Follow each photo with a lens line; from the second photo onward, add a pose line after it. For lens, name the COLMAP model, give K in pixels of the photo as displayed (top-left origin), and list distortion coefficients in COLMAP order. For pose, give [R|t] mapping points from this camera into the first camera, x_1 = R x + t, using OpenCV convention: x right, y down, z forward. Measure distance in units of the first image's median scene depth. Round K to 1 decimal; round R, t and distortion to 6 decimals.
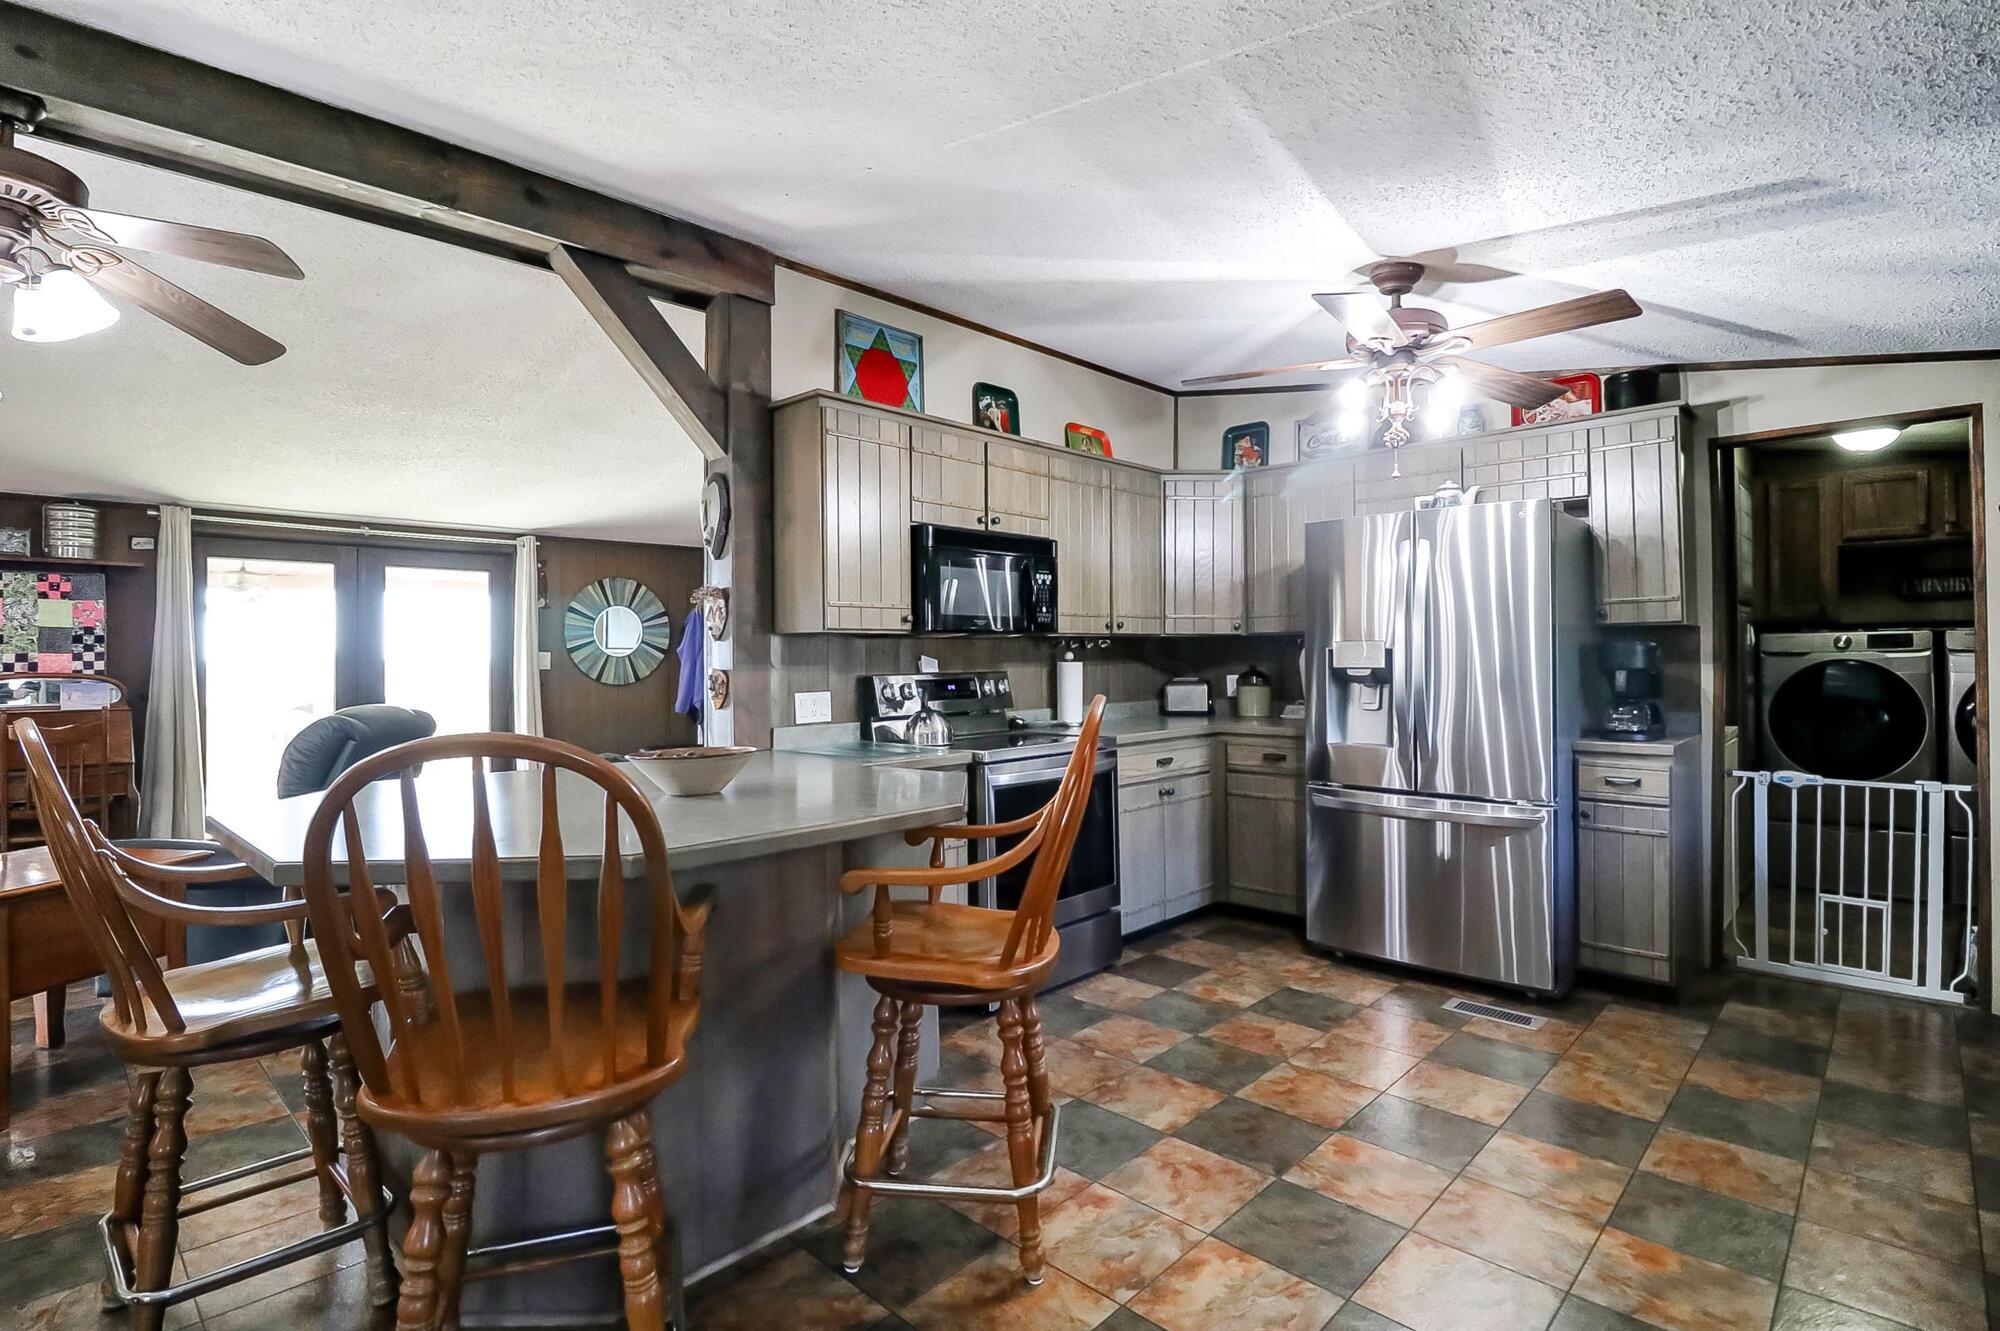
lens RADIAL K [[961.6, 0, 1005.0], [0, 961.6, 650.6], [0, 0, 1]] dist [0.002173, -0.011000]
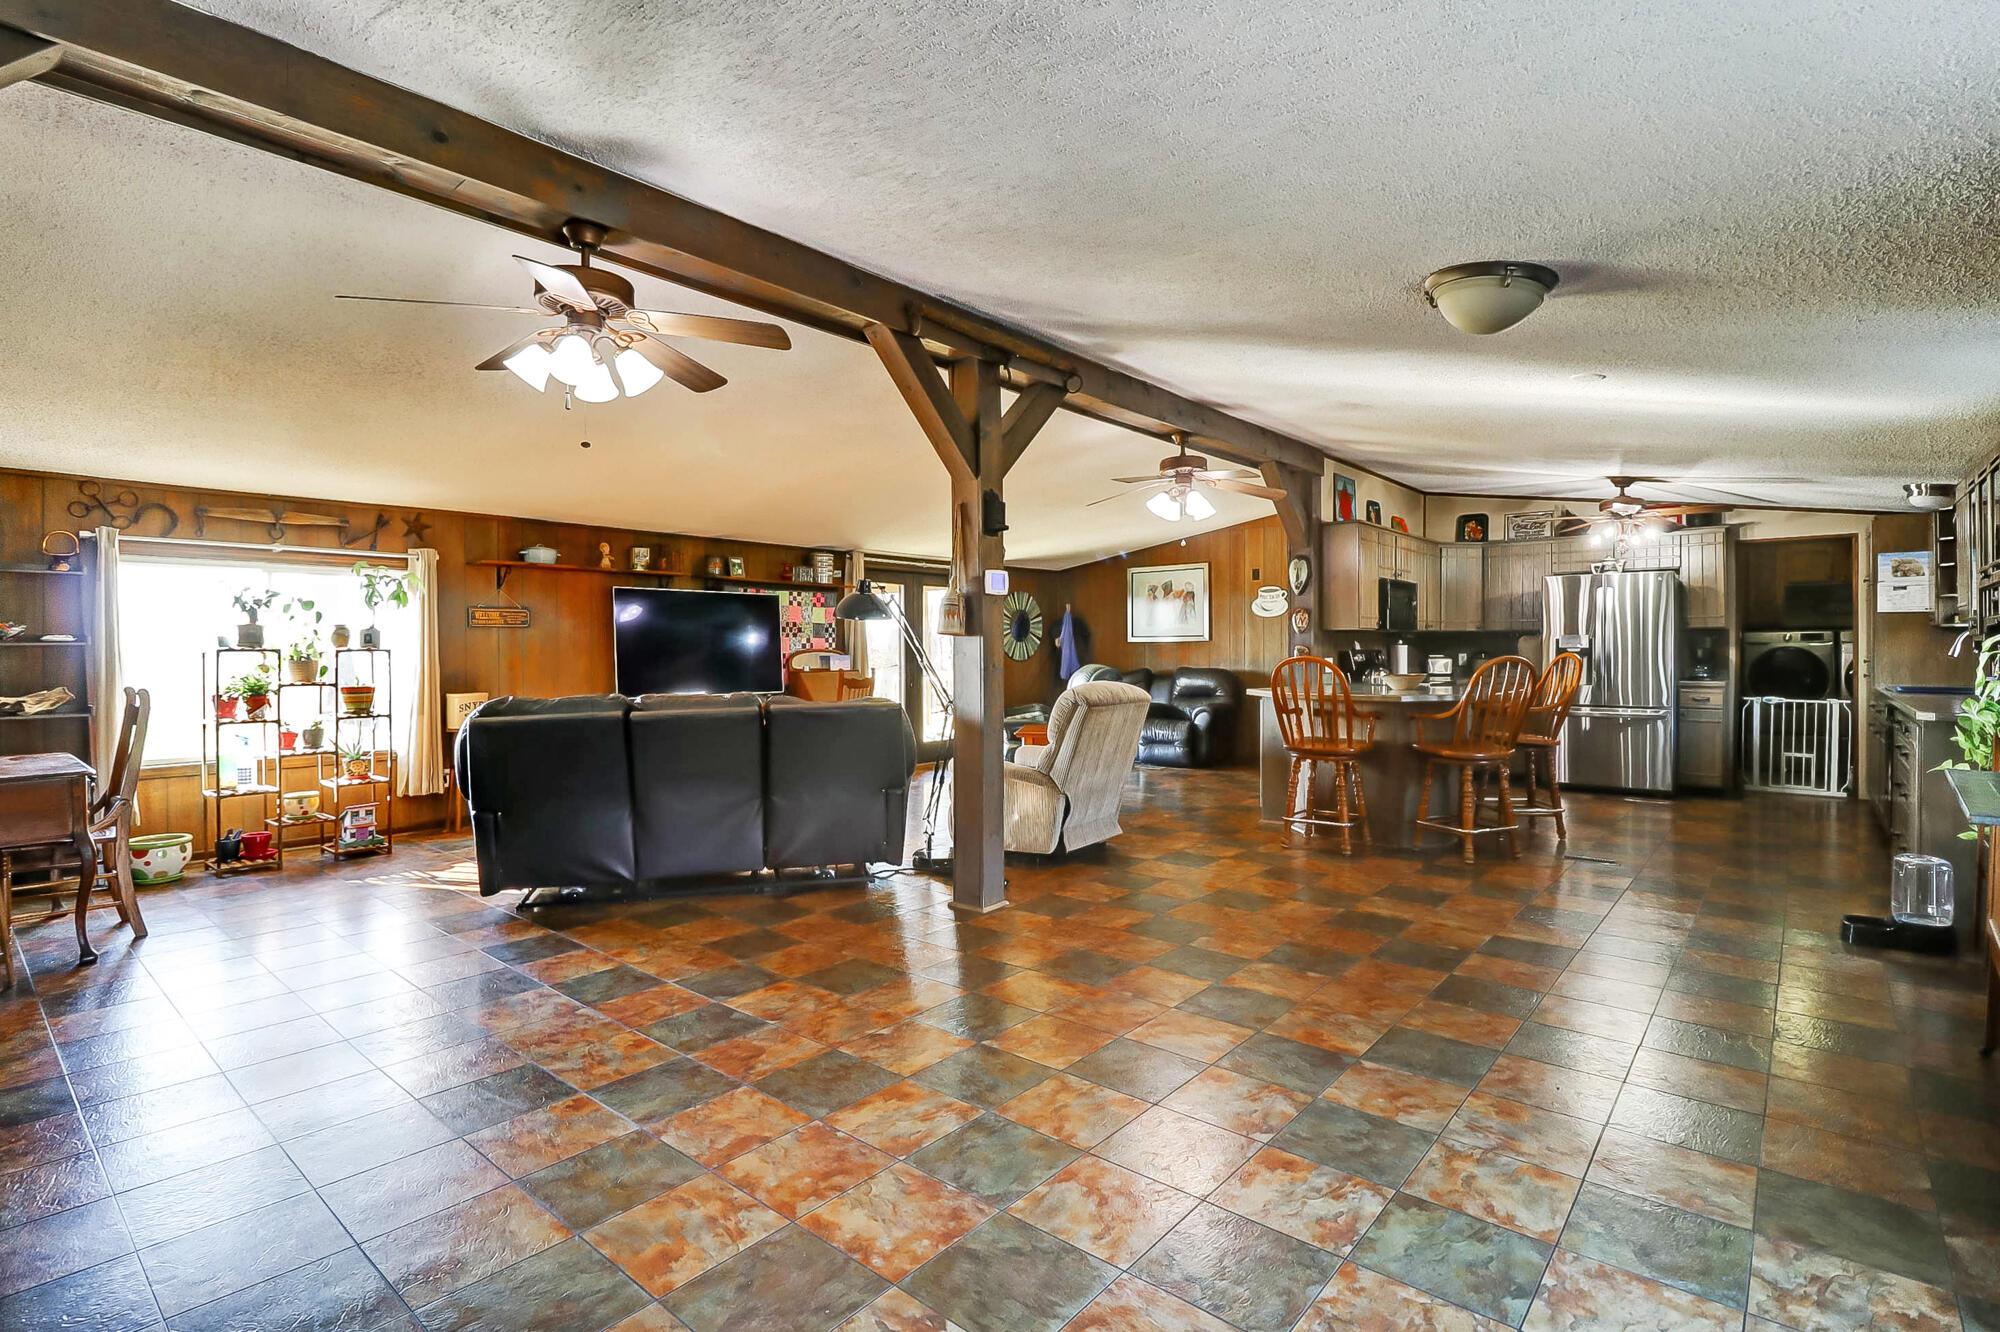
lens RADIAL K [[945.6, 0, 1008.2], [0, 945.6, 655.1], [0, 0, 1]] dist [0.003083, -0.010534]
pose [[0.998219, 0.004179, 0.059515, -1.028365], [-0.004934, 0.999909, 0.012551, 0.014699], [-0.059457, -0.012822, 0.998149, -1.024220]]
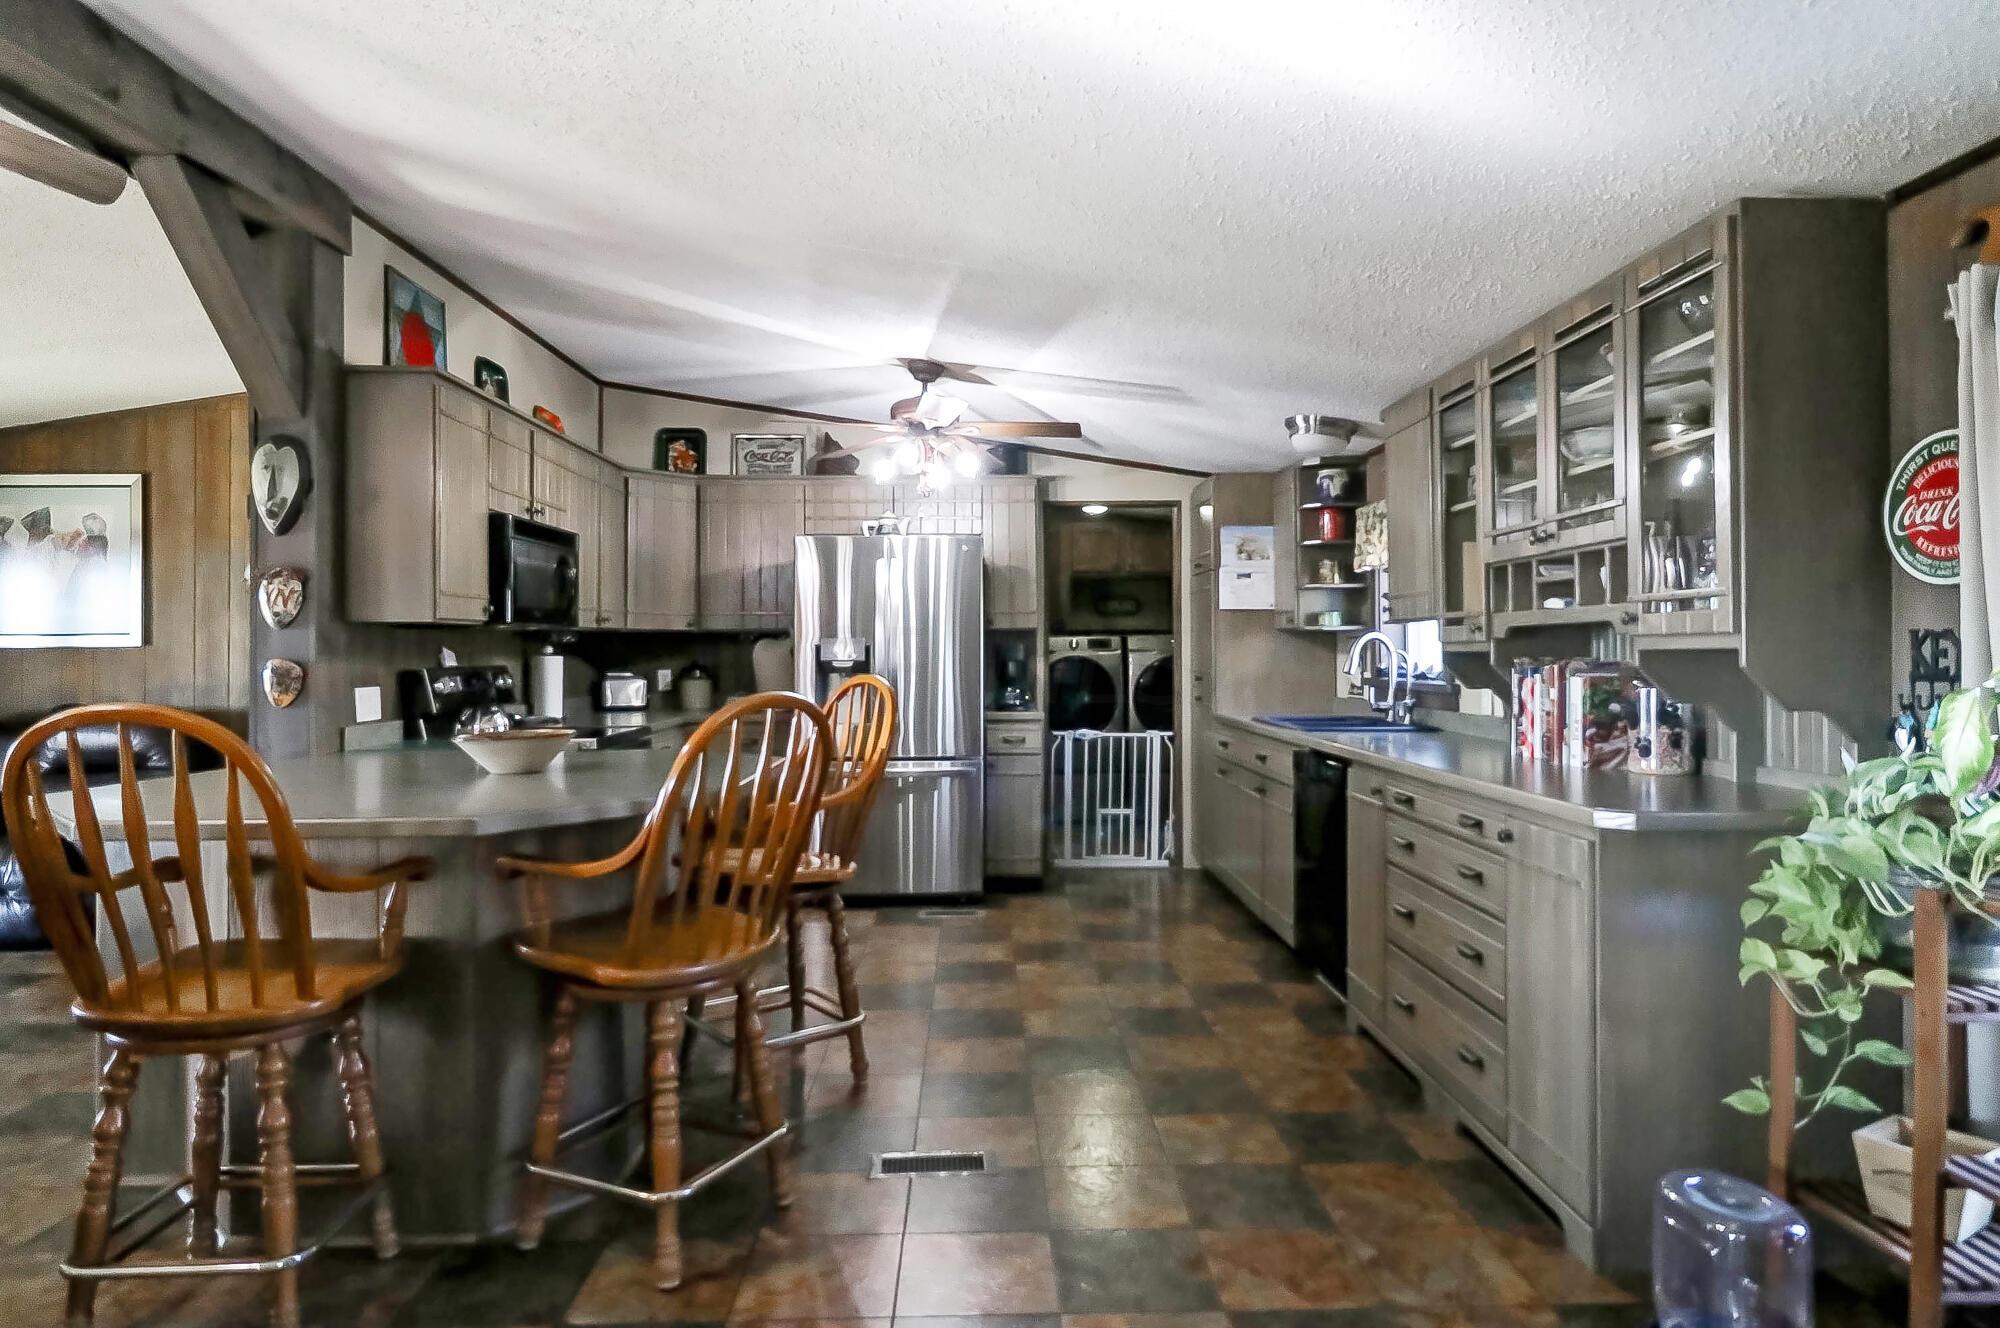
lens RADIAL K [[1167.9, 0, 1007.9], [0, 1167.9, 644.4], [0, 0, 1]] dist [0.004021, -0.000005]
pose [[0.705703, 0.009733, 0.708441, -0.558748], [-0.006445, 0.999952, -0.007319, 0.007457], [-0.708478, 0.000599, 0.705732, -0.201144]]
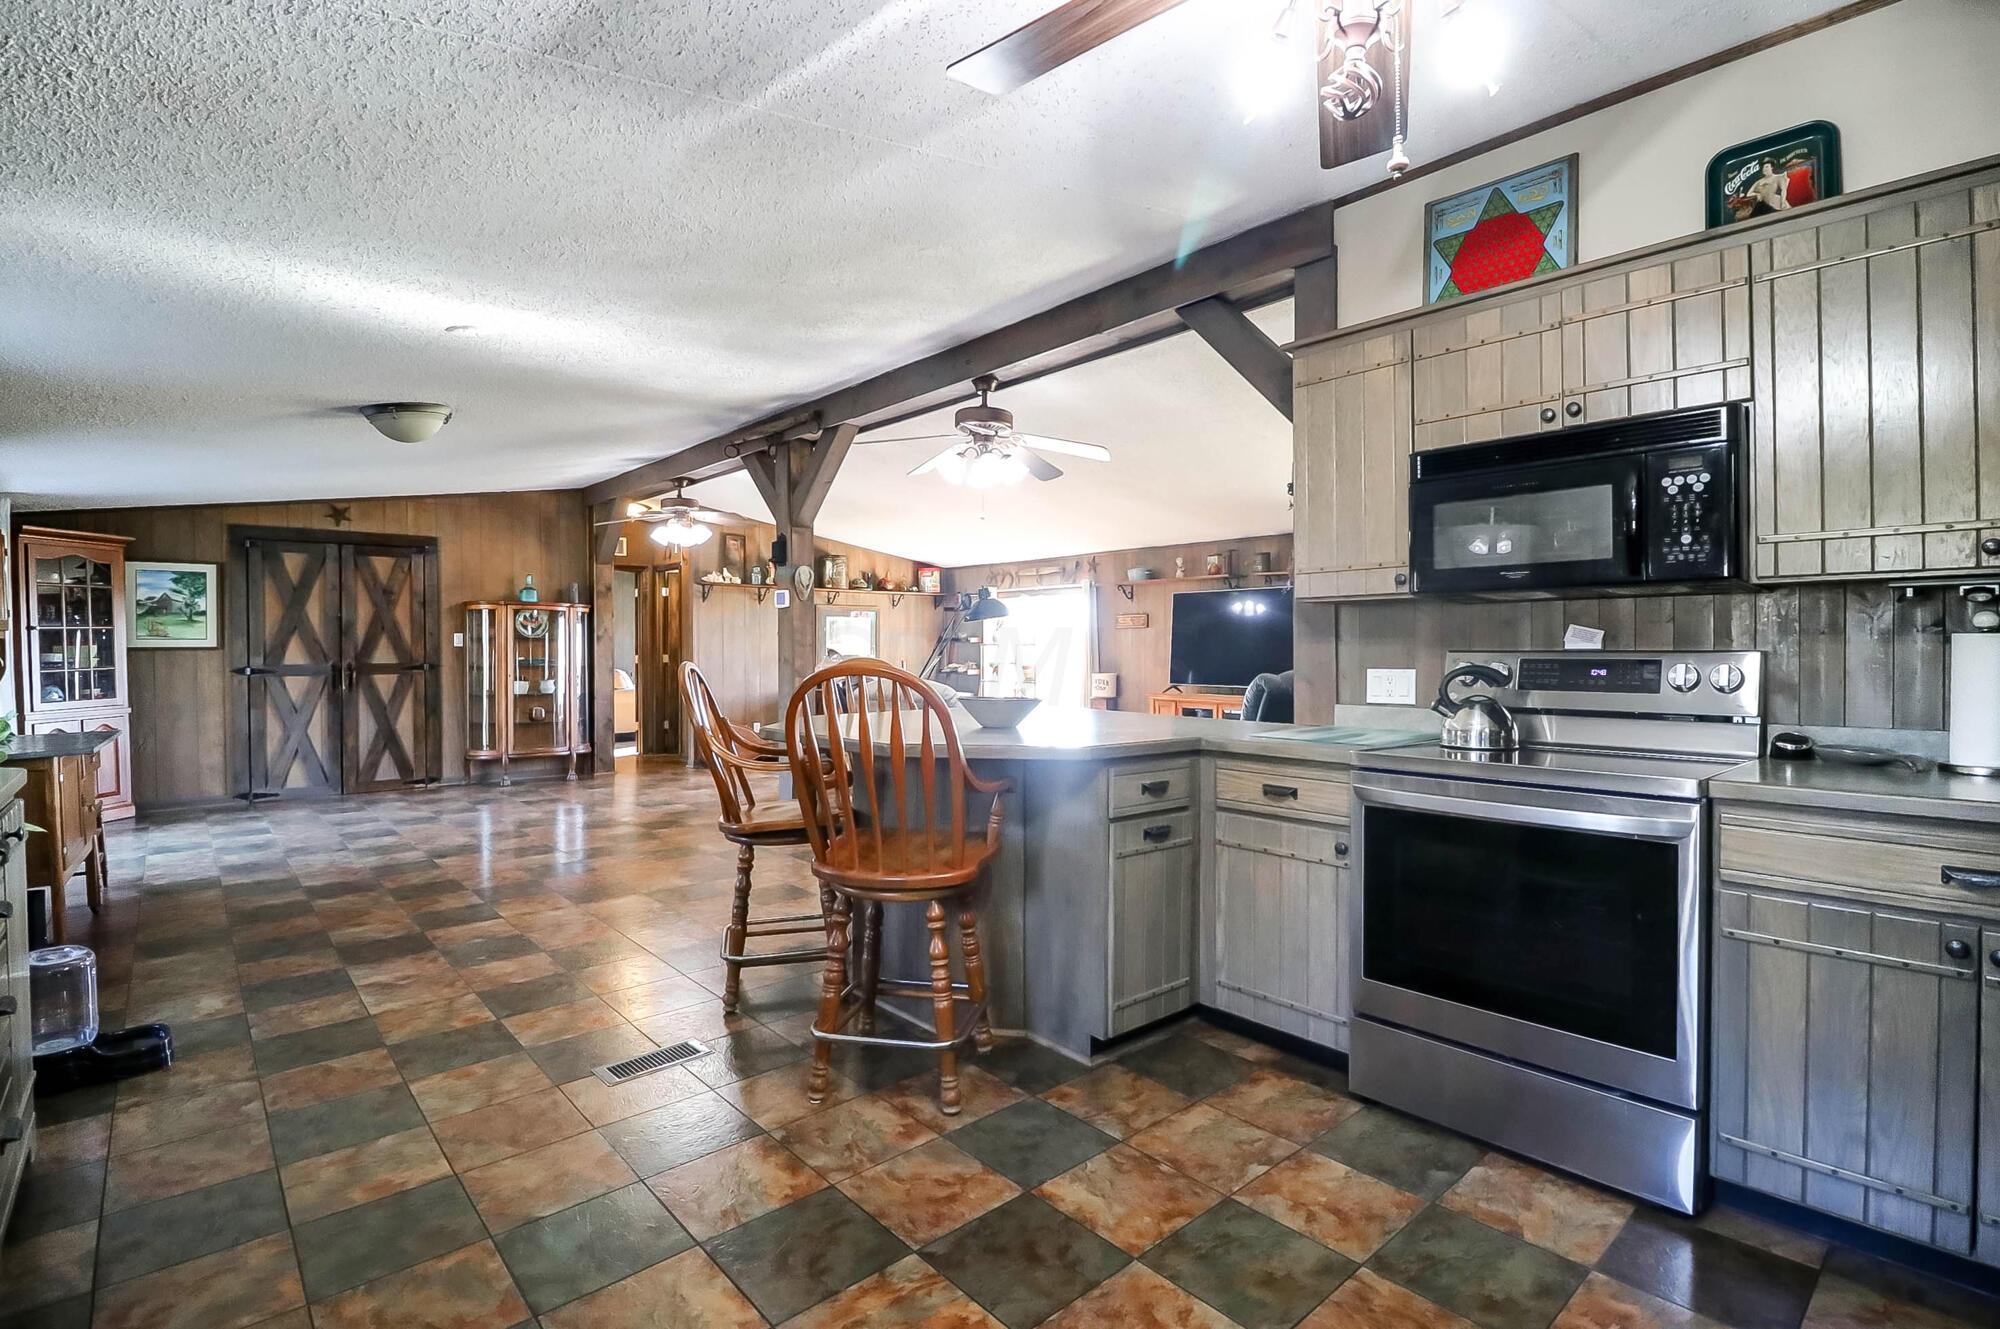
lens RADIAL K [[945.6, 0, 1008.2], [0, 945.6, 653.6], [0, 0, 1]] dist [0.003083, -0.010534]
pose [[-0.079817, 0.016656, -0.996670, 0.688876], [0.012100, 0.999803, 0.015739, 0.011713], [0.996736, -0.010804, -0.080003, 0.729969]]
